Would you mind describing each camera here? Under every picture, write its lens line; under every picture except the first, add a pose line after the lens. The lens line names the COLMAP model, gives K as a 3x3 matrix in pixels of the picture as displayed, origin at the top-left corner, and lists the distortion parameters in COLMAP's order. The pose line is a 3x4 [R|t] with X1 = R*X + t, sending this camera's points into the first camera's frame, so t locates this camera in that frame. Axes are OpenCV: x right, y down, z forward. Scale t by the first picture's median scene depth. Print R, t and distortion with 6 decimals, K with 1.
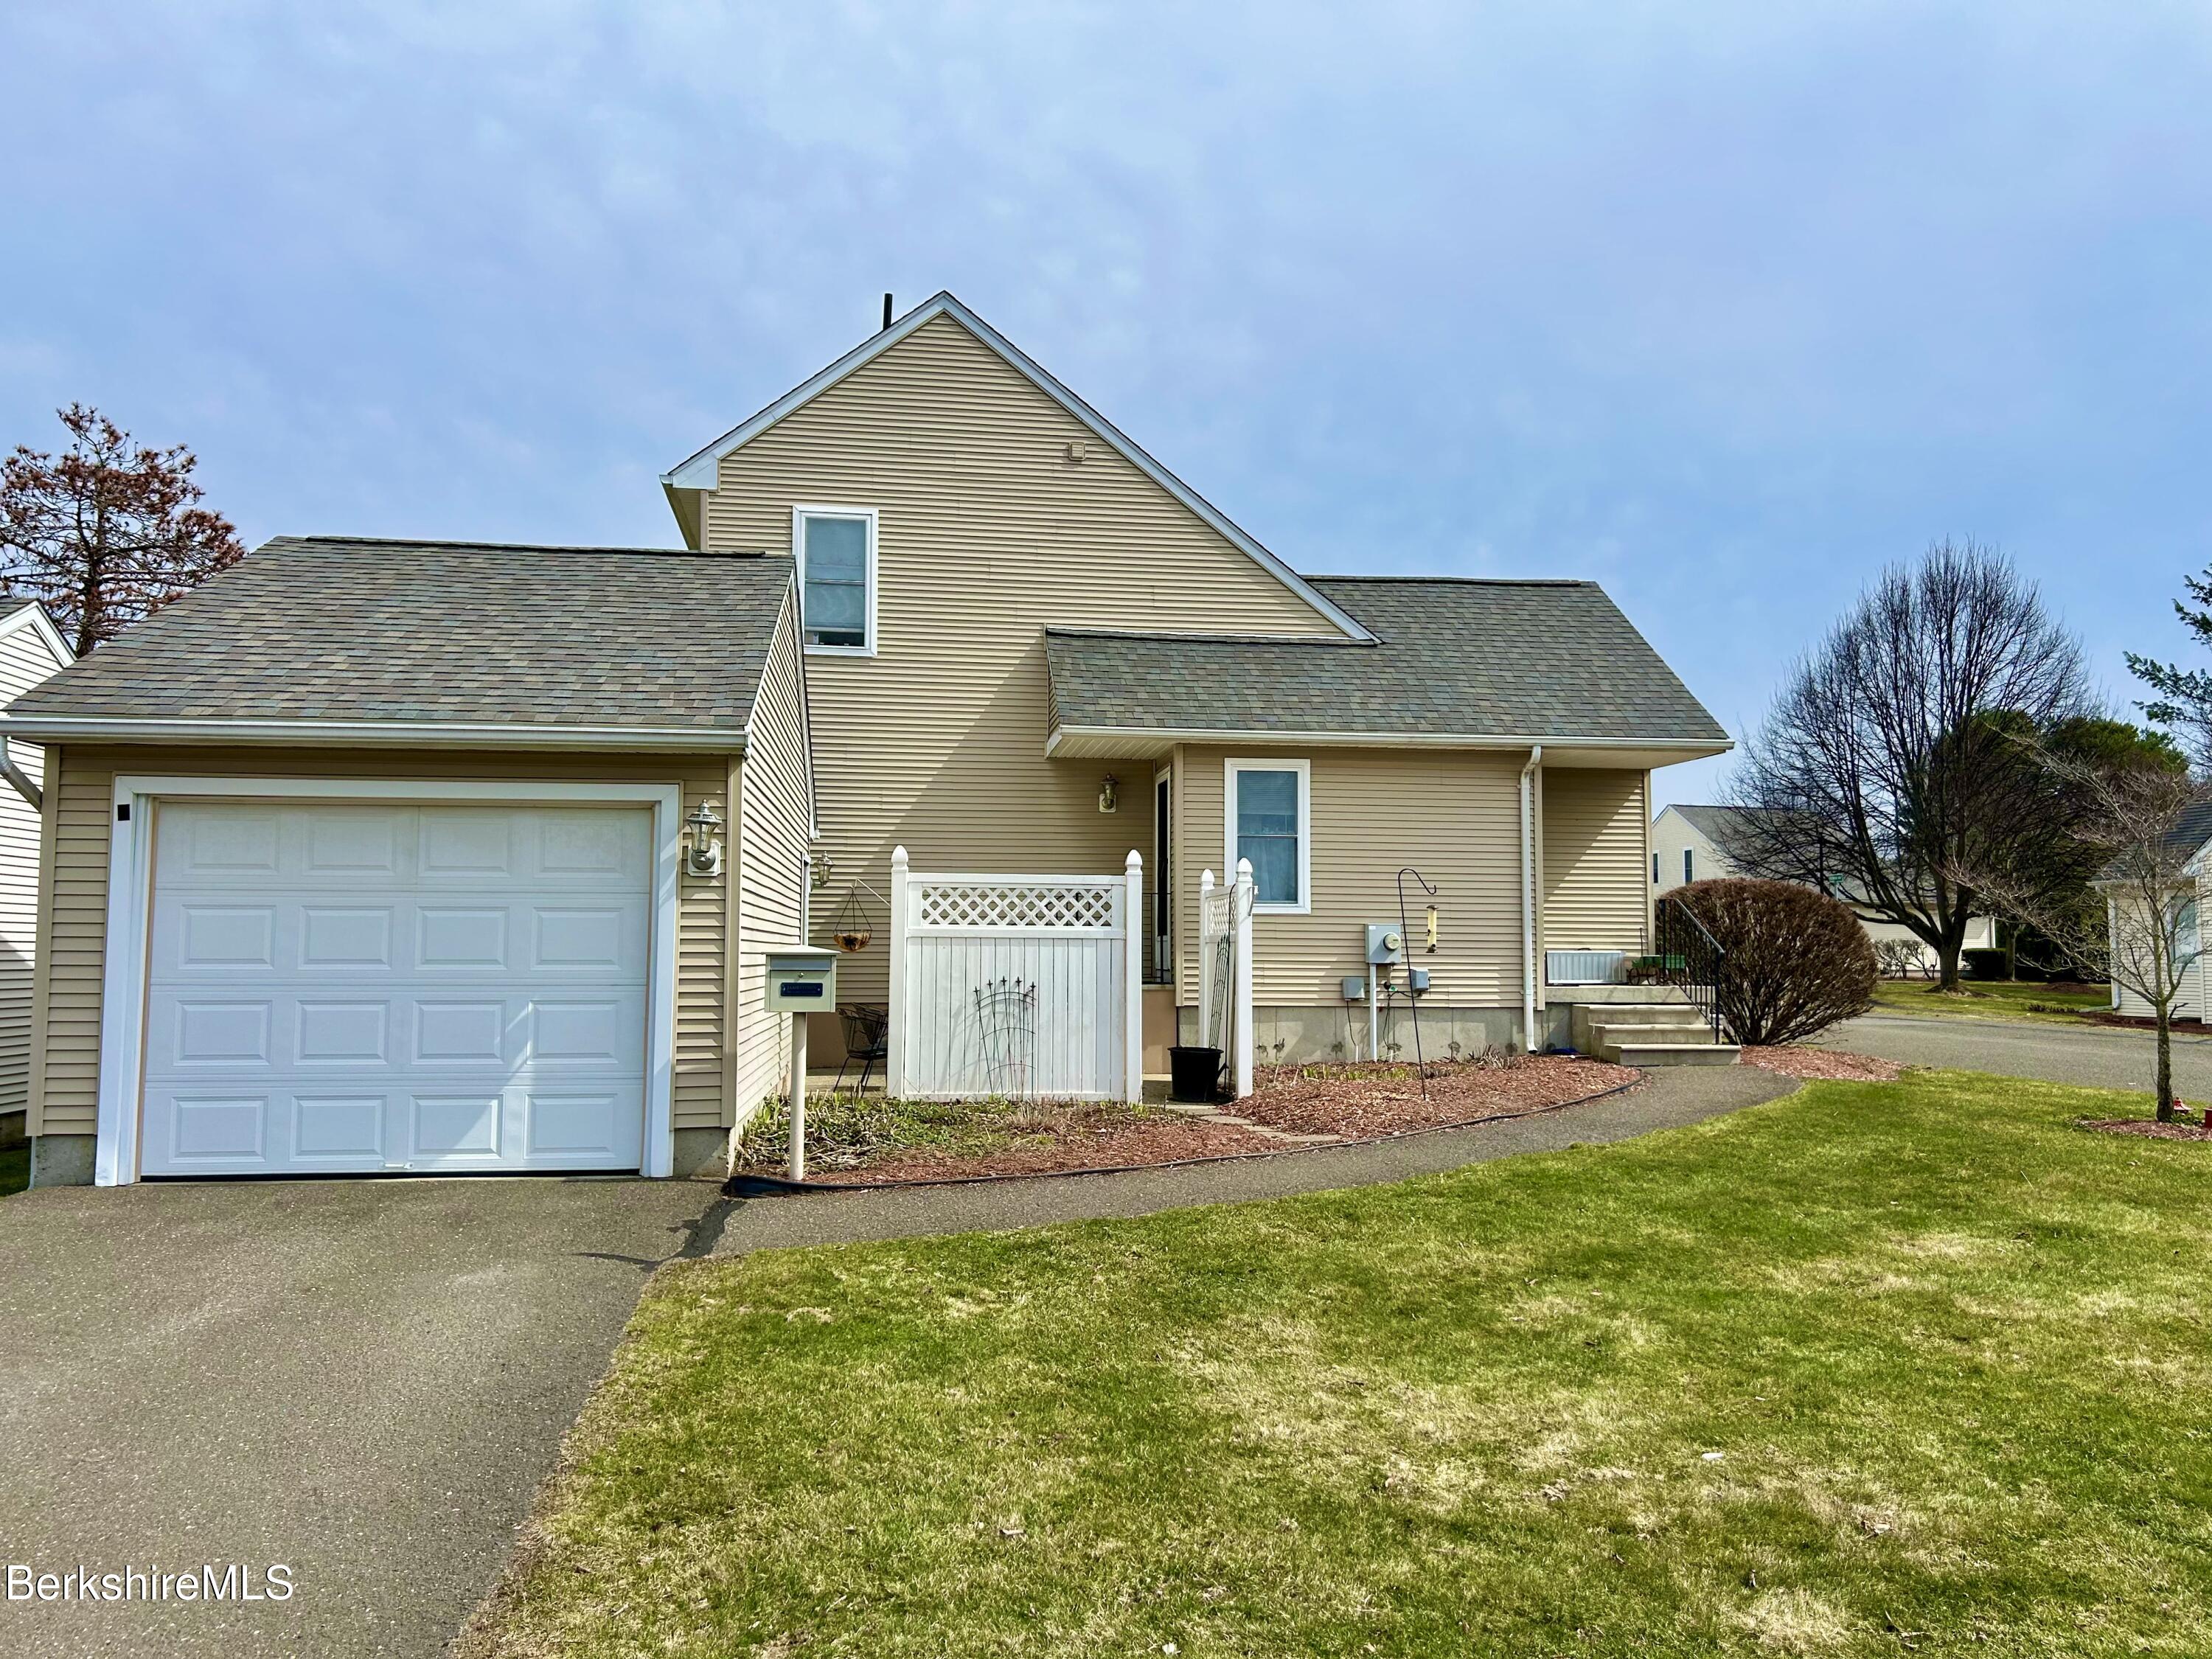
lens RADIAL K [[1663.5, 0, 1102.7], [0, 1663.5, 835.9], [0, 0, 1]] dist [0.063849, -0.069113]
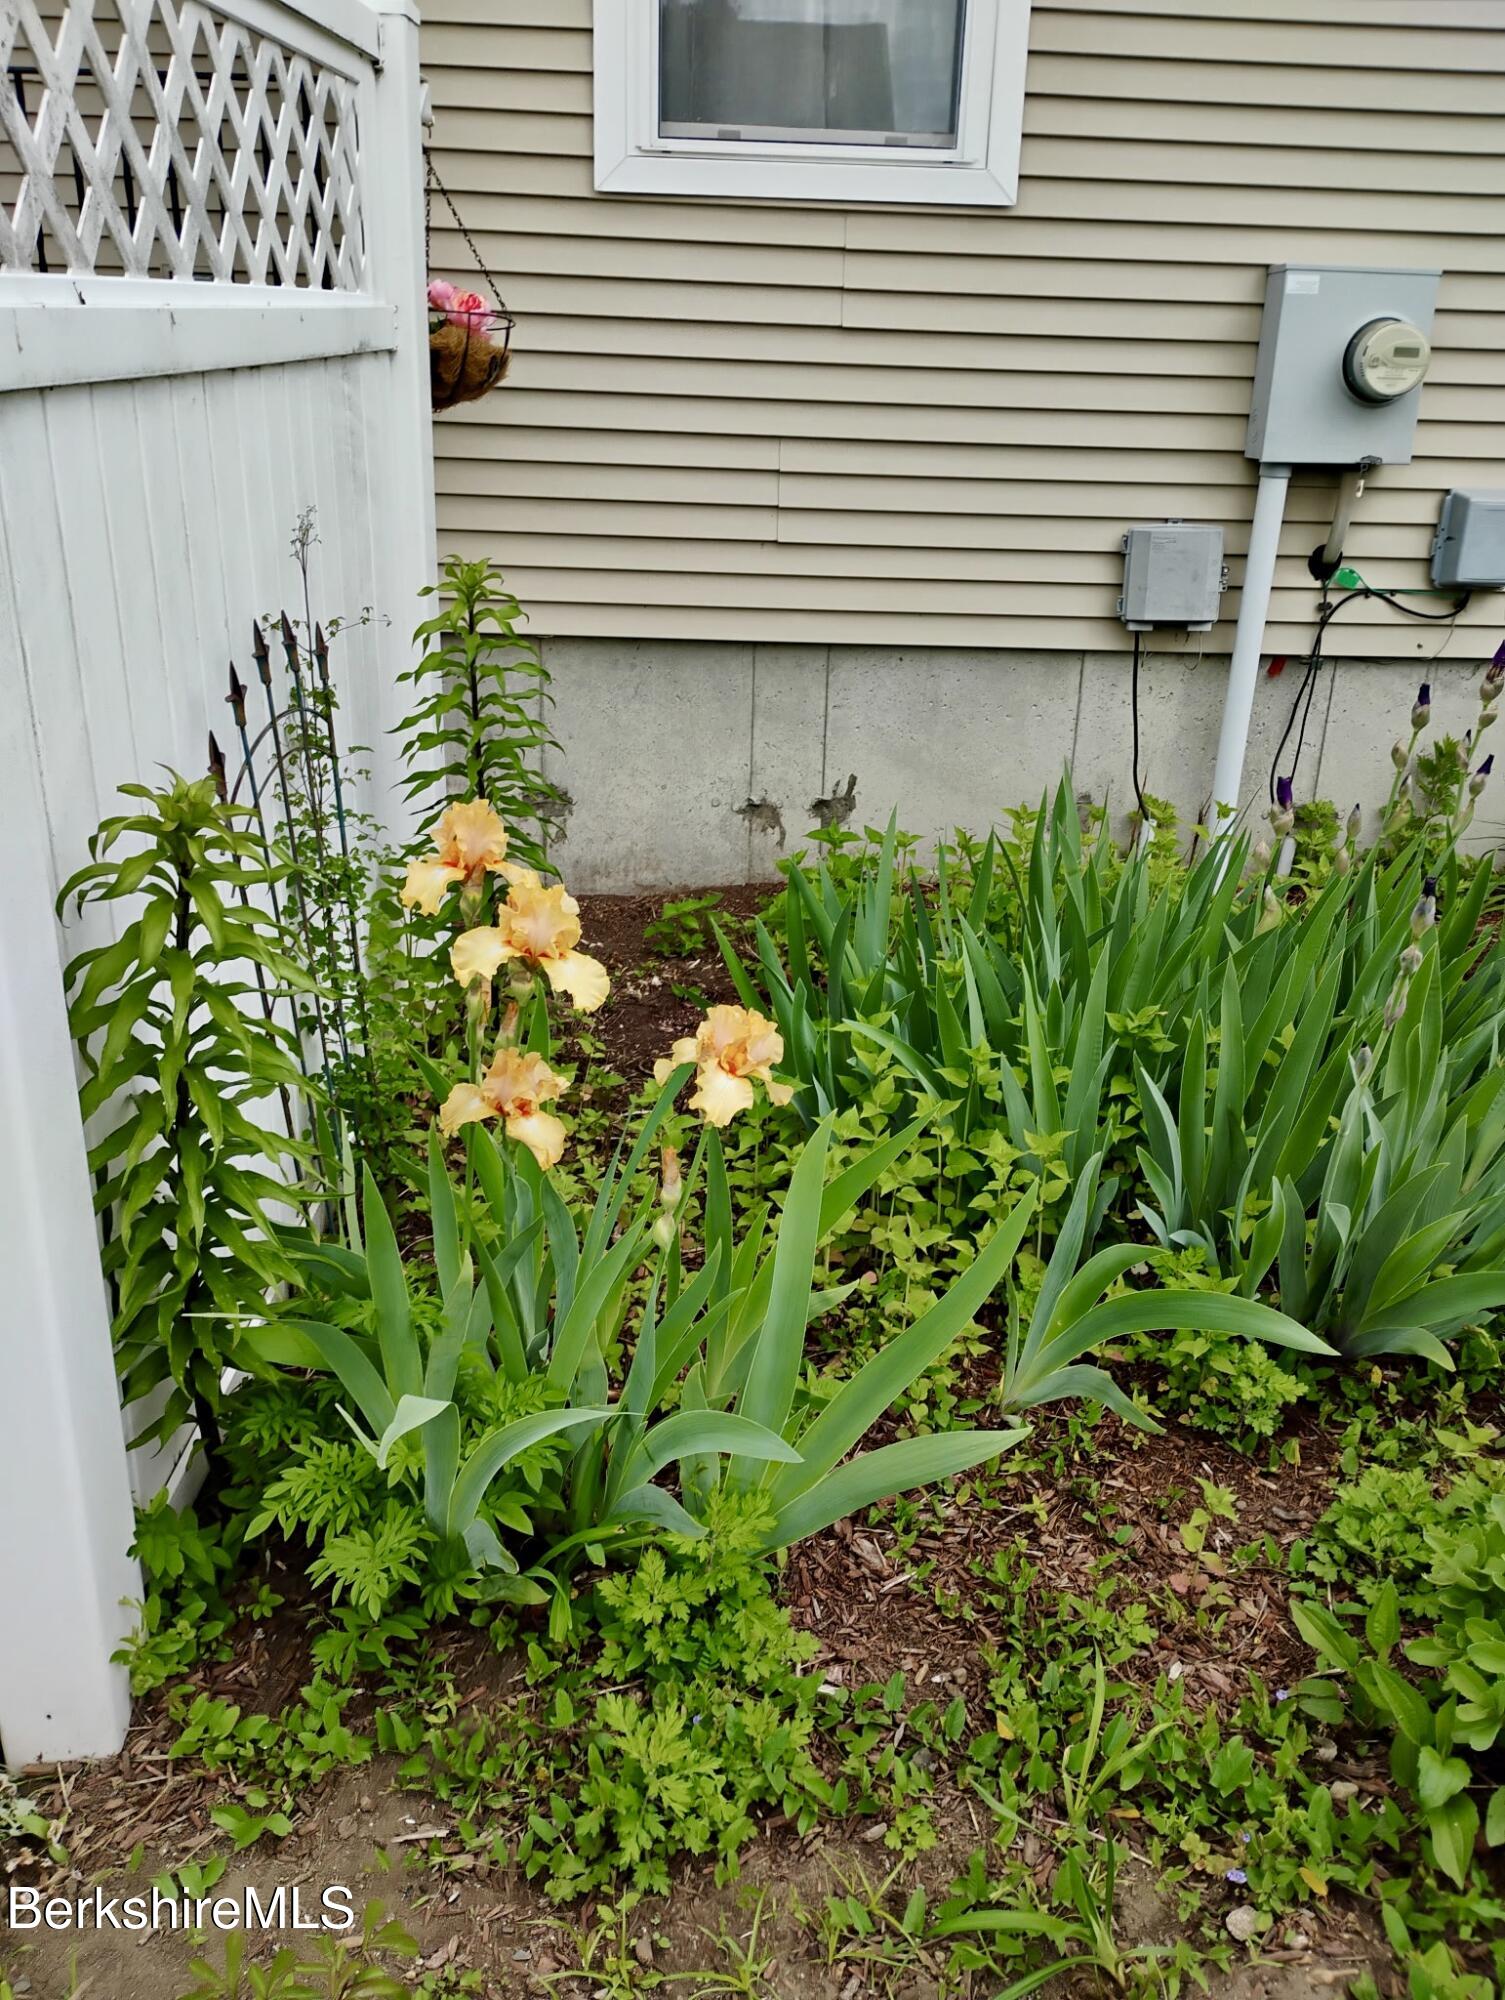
lens RADIAL K [[1626.0, 0, 762.6], [0, 1626.0, 997.0], [0, 0, 1]] dist [0.034494, -0.003929]
pose [[0.995765, 0.059837, -0.069791, 0.113094], [-0.022620, 0.895305, 0.444880, 0.044844], [0.089104, -0.441417, 0.892867, 0.766291]]
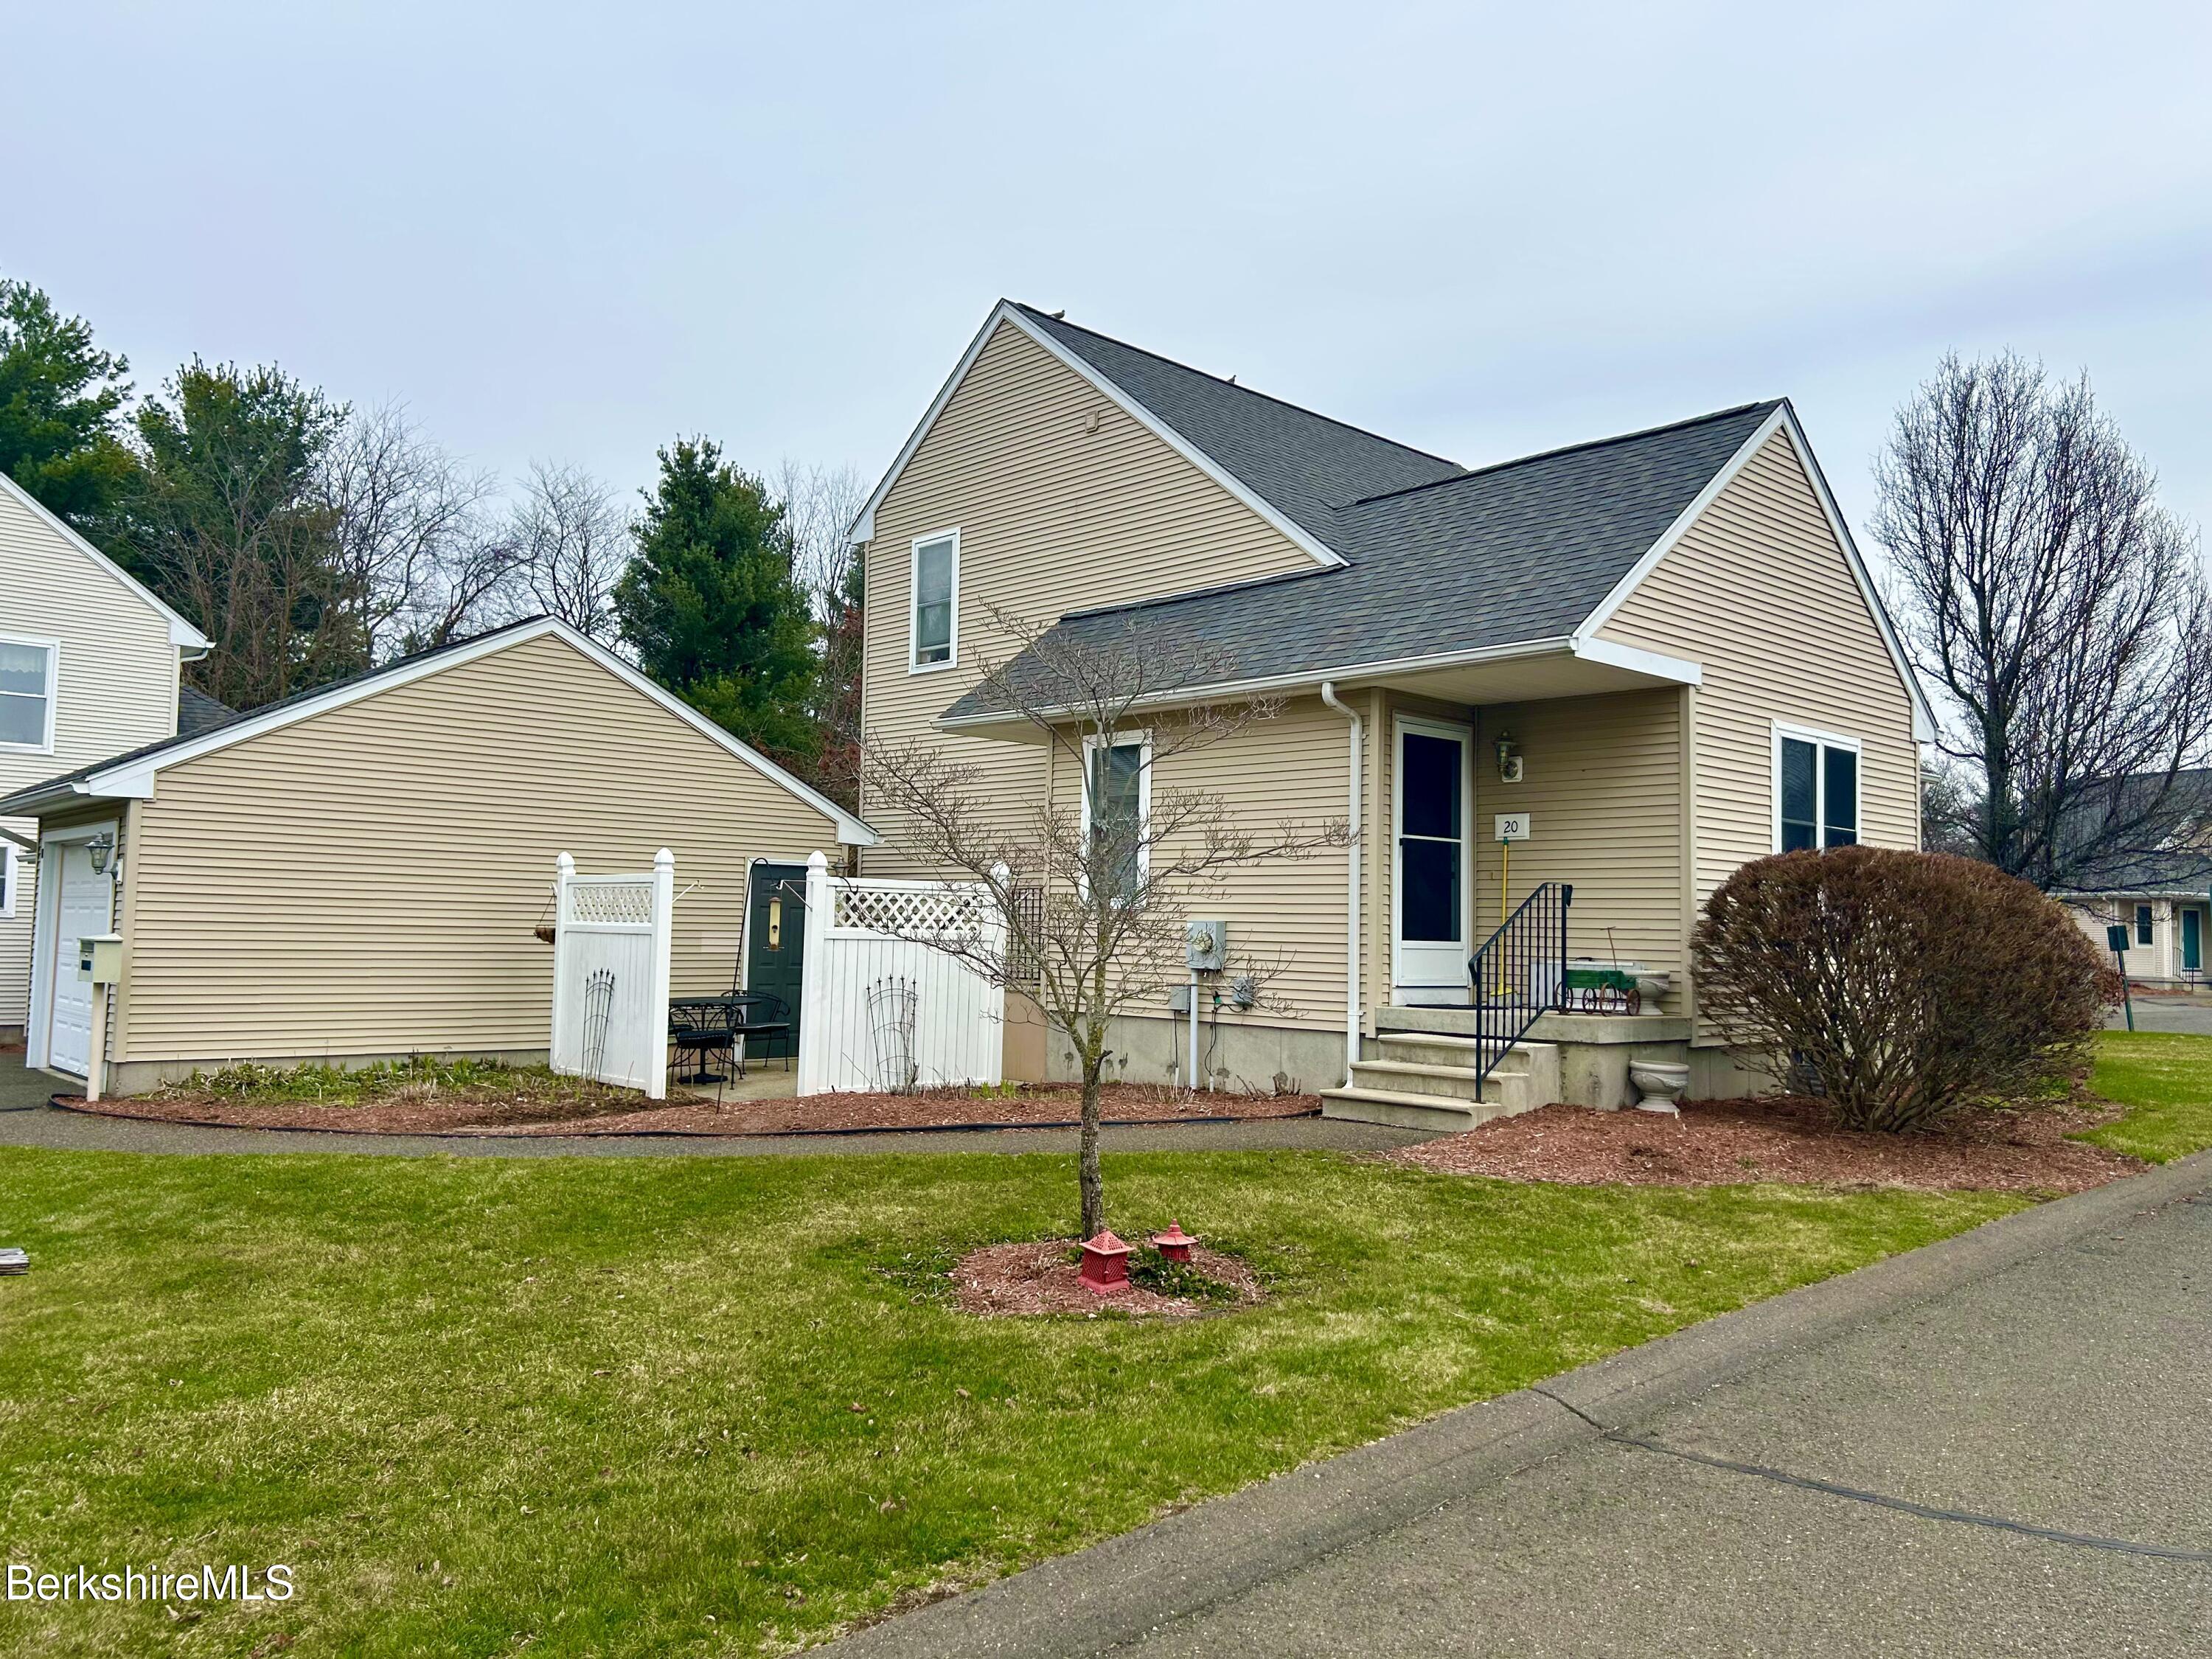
lens RADIAL K [[1663.5, 0, 1115.1], [0, 1663.5, 831.1], [0, 0, 1]] dist [0.063849, -0.069113]
pose [[0.578235, -0.043748, -0.814696, 0.809699], [0.039833, 0.998884, -0.025367, 0.027837], [0.814897, -0.017783, 0.579333, 0.491038]]
